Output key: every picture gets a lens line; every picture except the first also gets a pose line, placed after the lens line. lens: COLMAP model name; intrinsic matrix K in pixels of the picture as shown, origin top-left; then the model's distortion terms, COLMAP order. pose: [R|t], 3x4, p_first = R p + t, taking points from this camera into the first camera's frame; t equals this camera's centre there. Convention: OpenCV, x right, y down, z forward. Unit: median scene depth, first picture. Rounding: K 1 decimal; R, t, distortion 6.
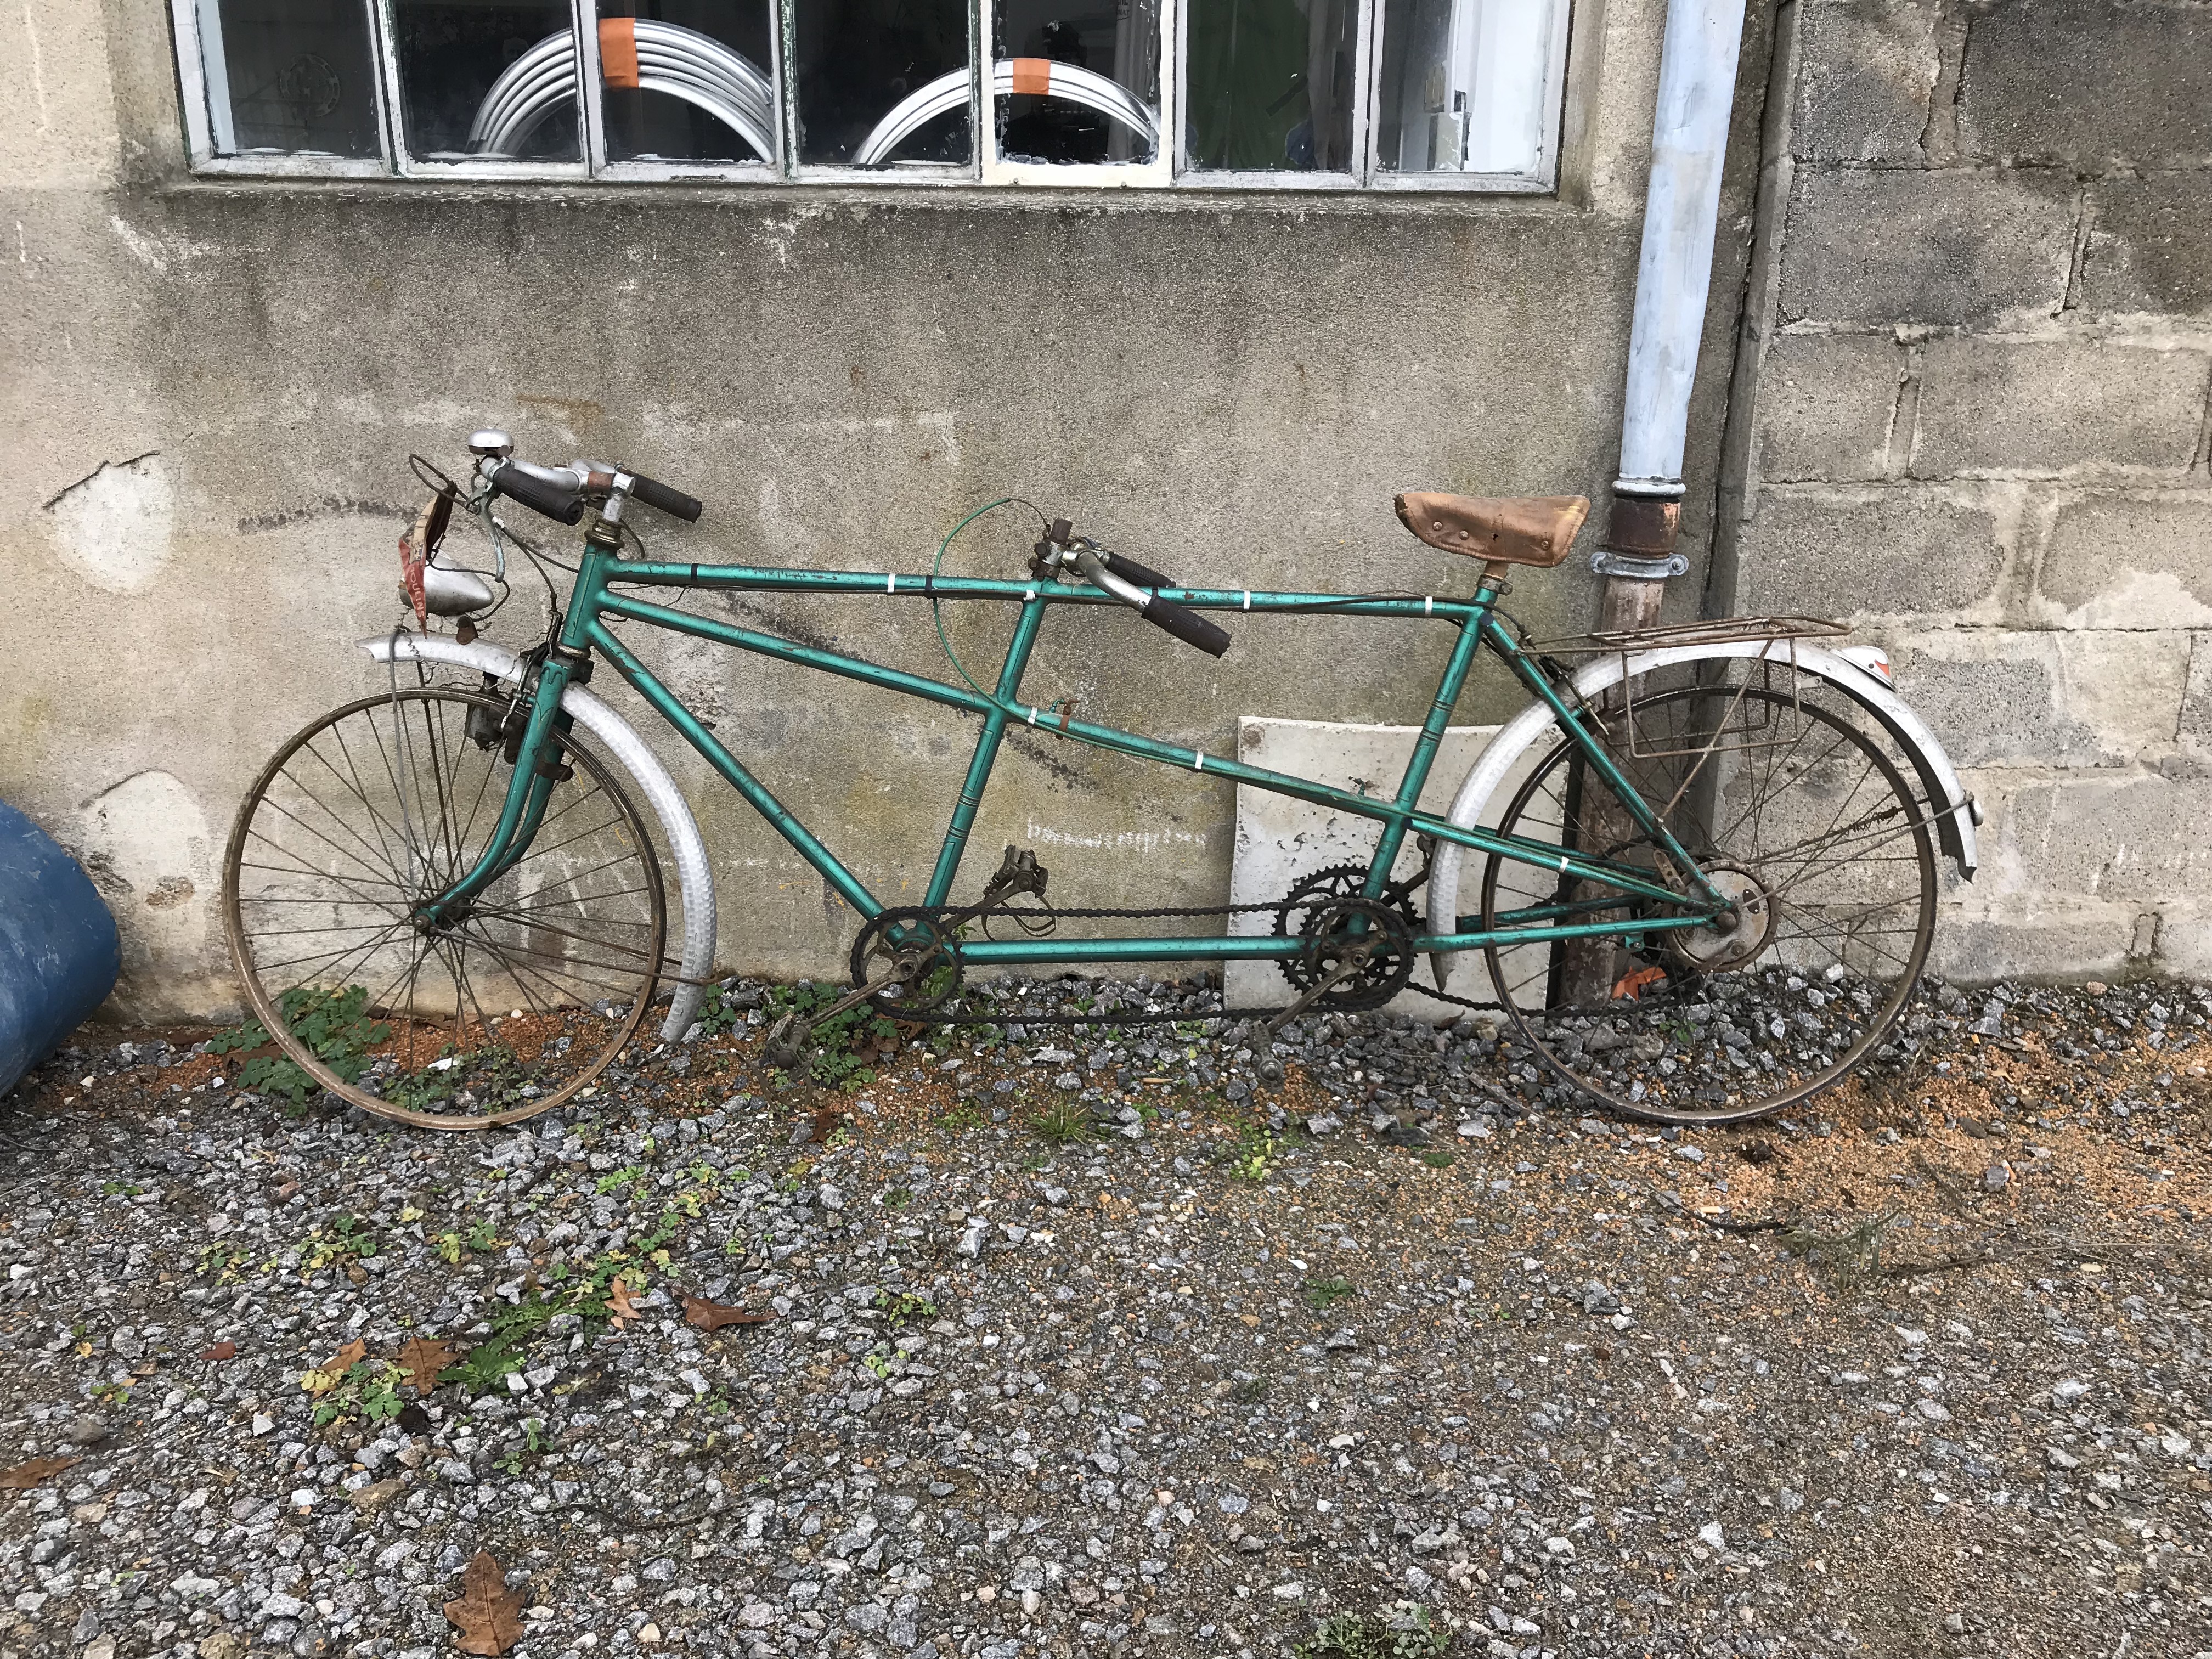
lens RADIAL K [[1806.7, 0, 1110.3], [0, 1806.7, 829.9], [0, 0, 1]] dist [0.035658, -0.039075]
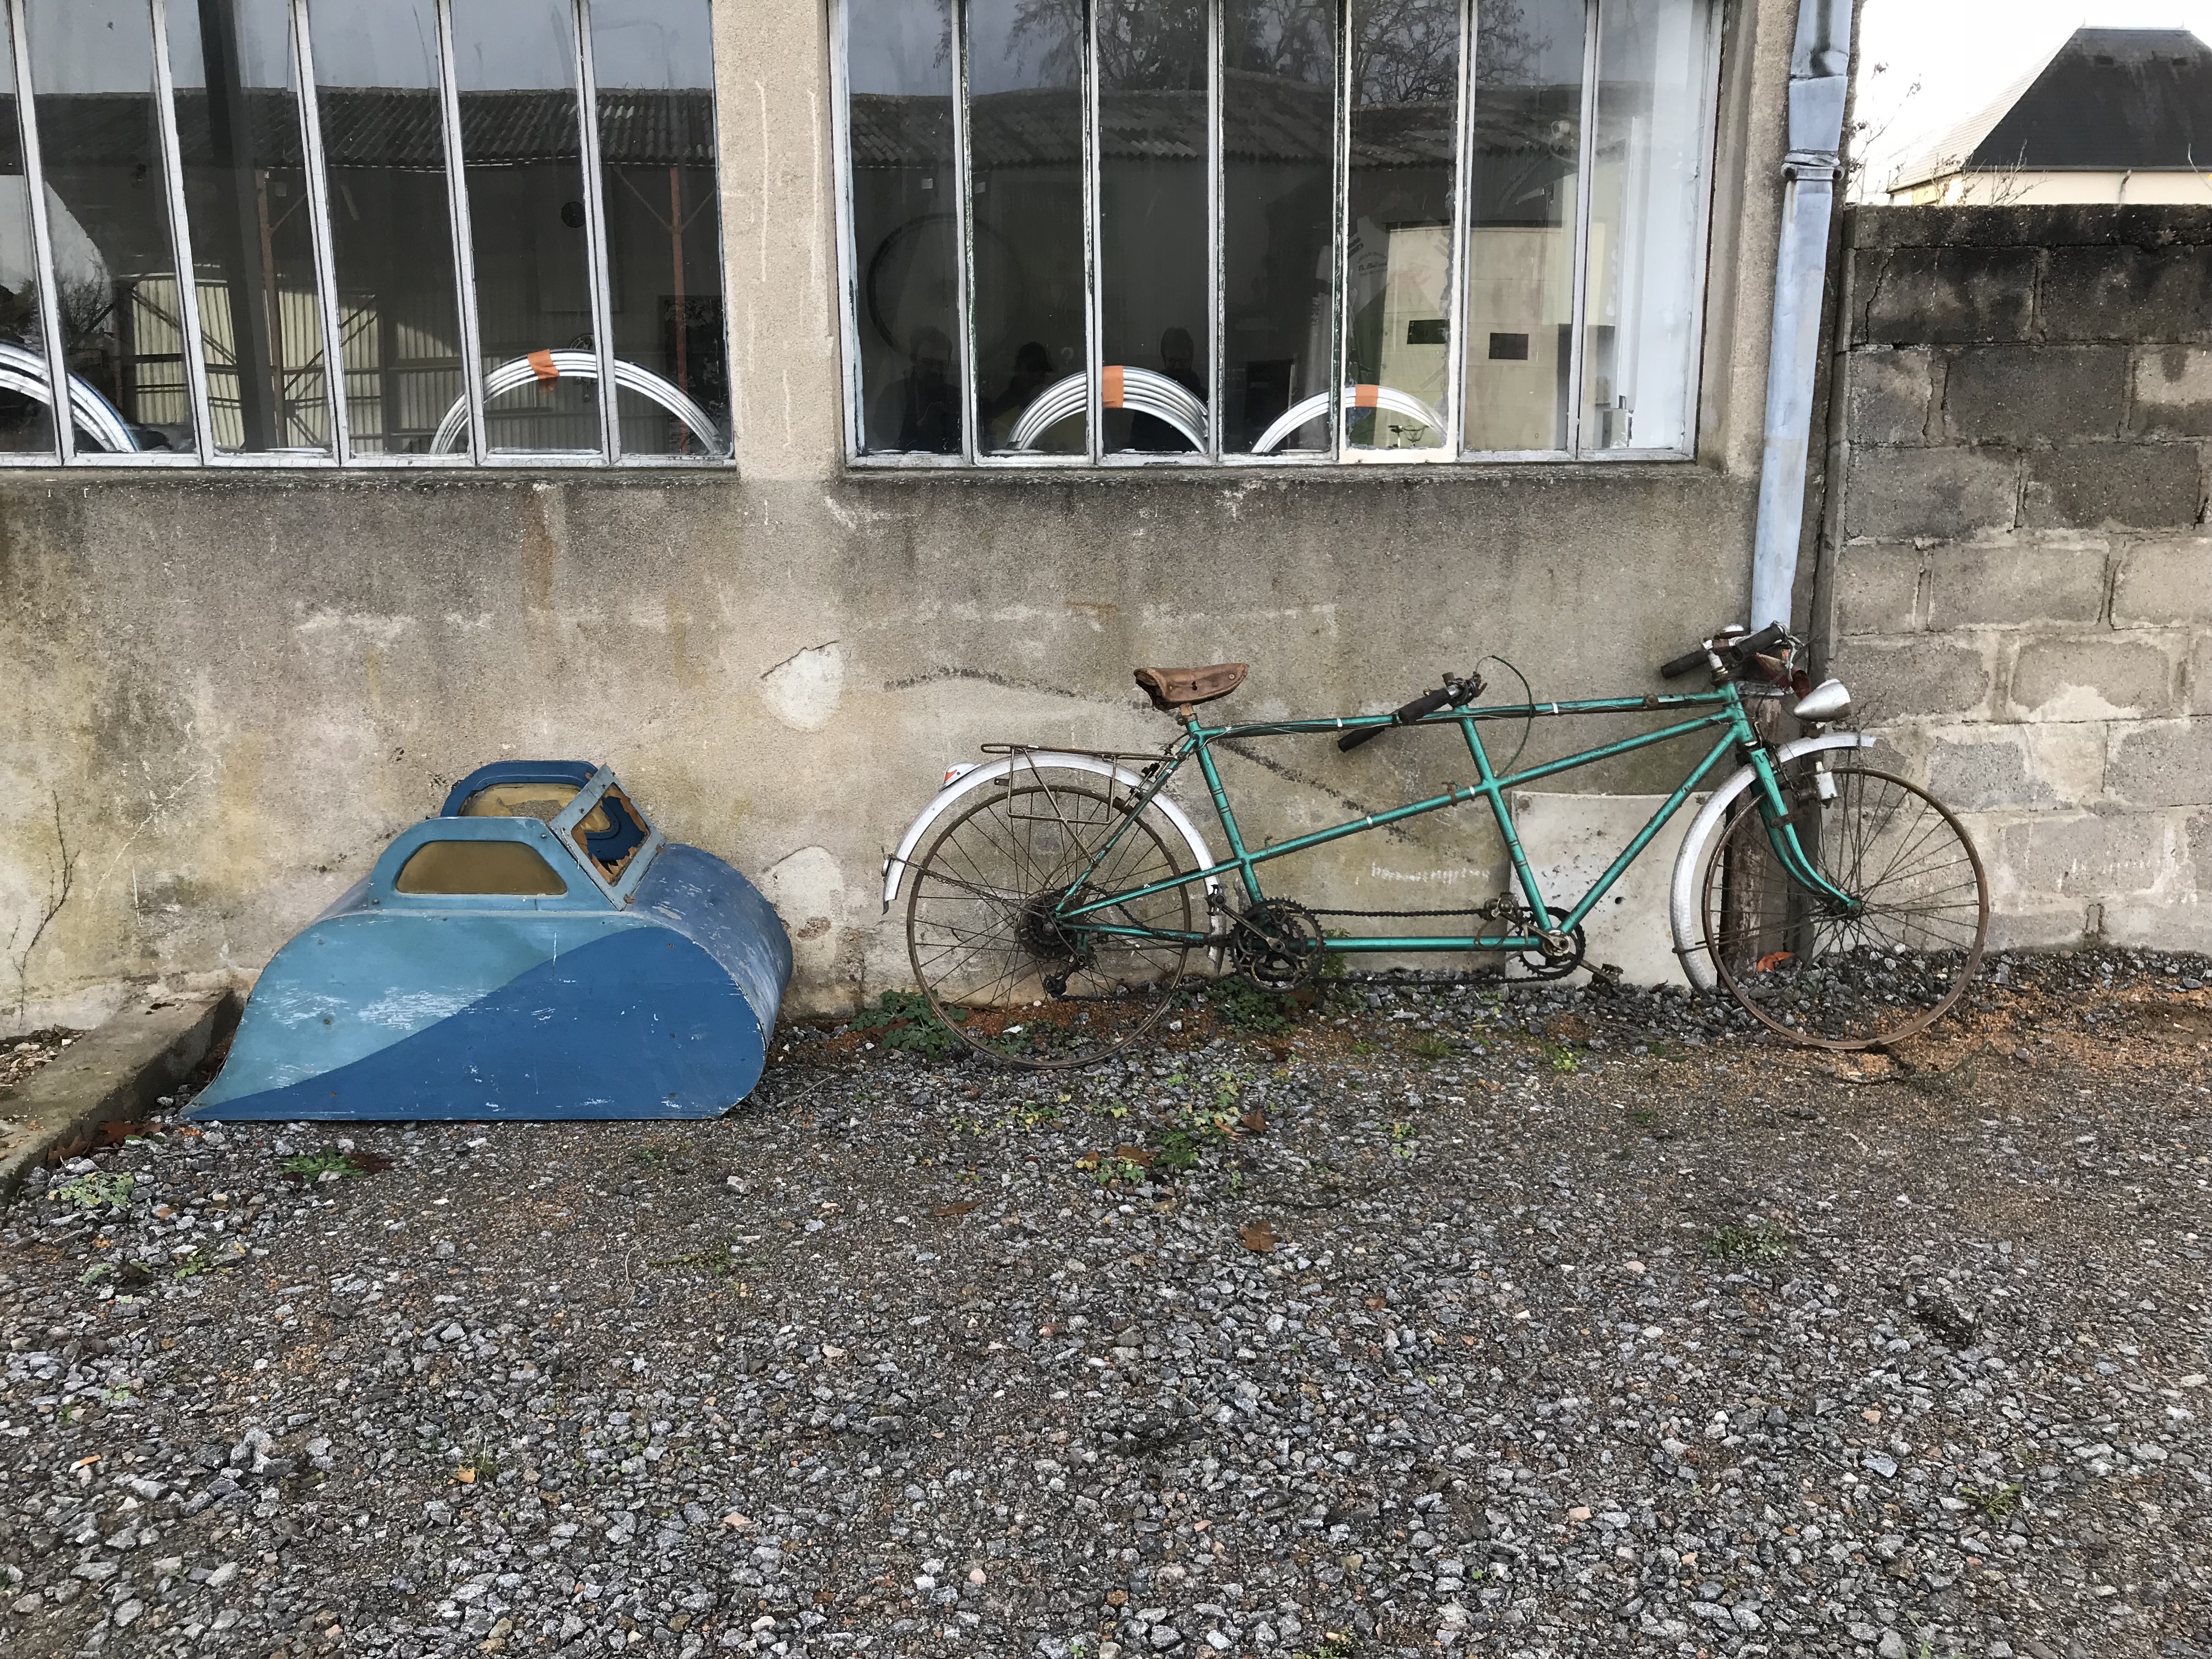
lens RADIAL K [[1806.7, 0, 1108.7], [0, 1806.7, 826.8], [0, 0, 1]] dist [0.035658, -0.039075]
pose [[0.998569, -0.027520, 0.045862, -0.360172], [0.032043, 0.994371, -0.100995, 0.117134], [-0.042825, 0.102320, 0.993829, -0.545267]]
